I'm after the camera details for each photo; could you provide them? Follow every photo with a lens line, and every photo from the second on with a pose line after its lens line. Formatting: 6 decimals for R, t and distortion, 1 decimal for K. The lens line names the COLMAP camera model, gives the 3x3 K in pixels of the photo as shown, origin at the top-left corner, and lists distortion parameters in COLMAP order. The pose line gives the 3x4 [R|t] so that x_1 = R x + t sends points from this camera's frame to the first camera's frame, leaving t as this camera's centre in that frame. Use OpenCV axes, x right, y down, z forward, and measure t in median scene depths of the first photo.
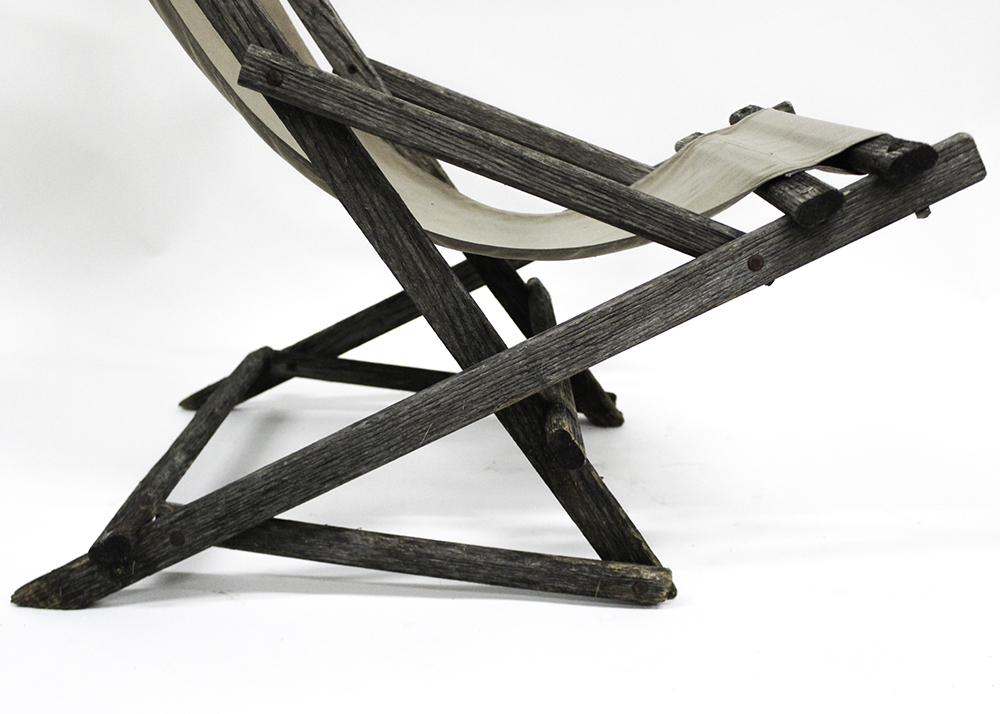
lens RADIAL K [[1095.0, 0, 500.0], [0, 1095.0, 357.0], [0, 0, 1]] dist [-0.097013, 0.014931]
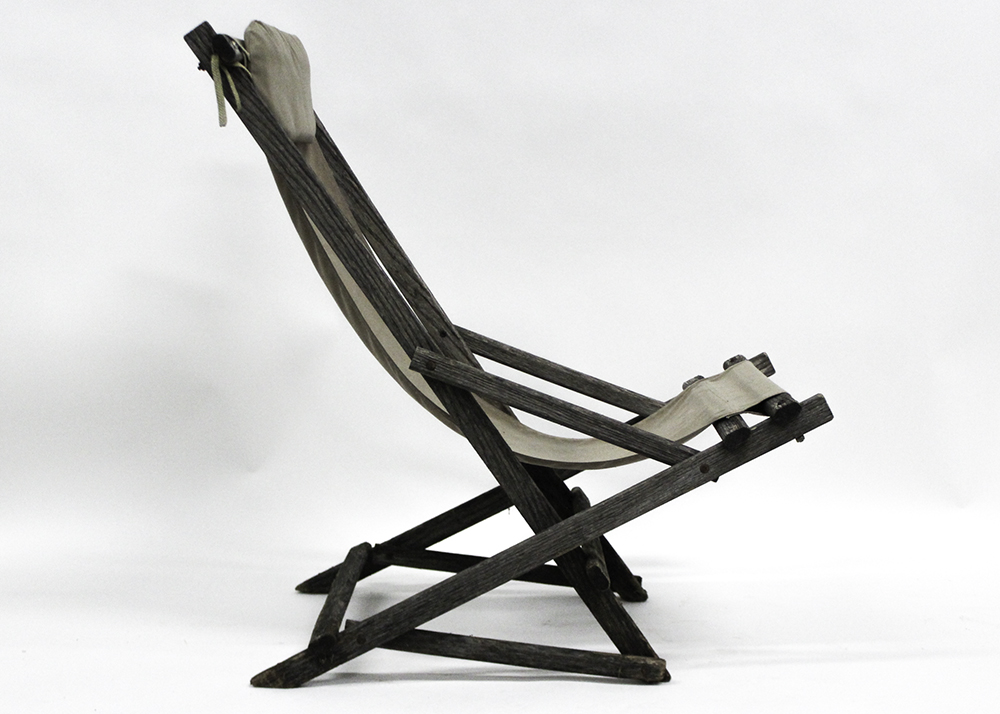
lens RADIAL K [[1469.3, 0, 500.0], [0, 1469.3, 357.0], [0, 0, 1]] dist [-0.053580, -0.005517]
pose [[0.999828, -0.006206, -0.017474, -0.047028], [0.003021, 0.984261, -0.176697, 0.137390], [0.018296, 0.176613, 0.984110, -1.223950]]
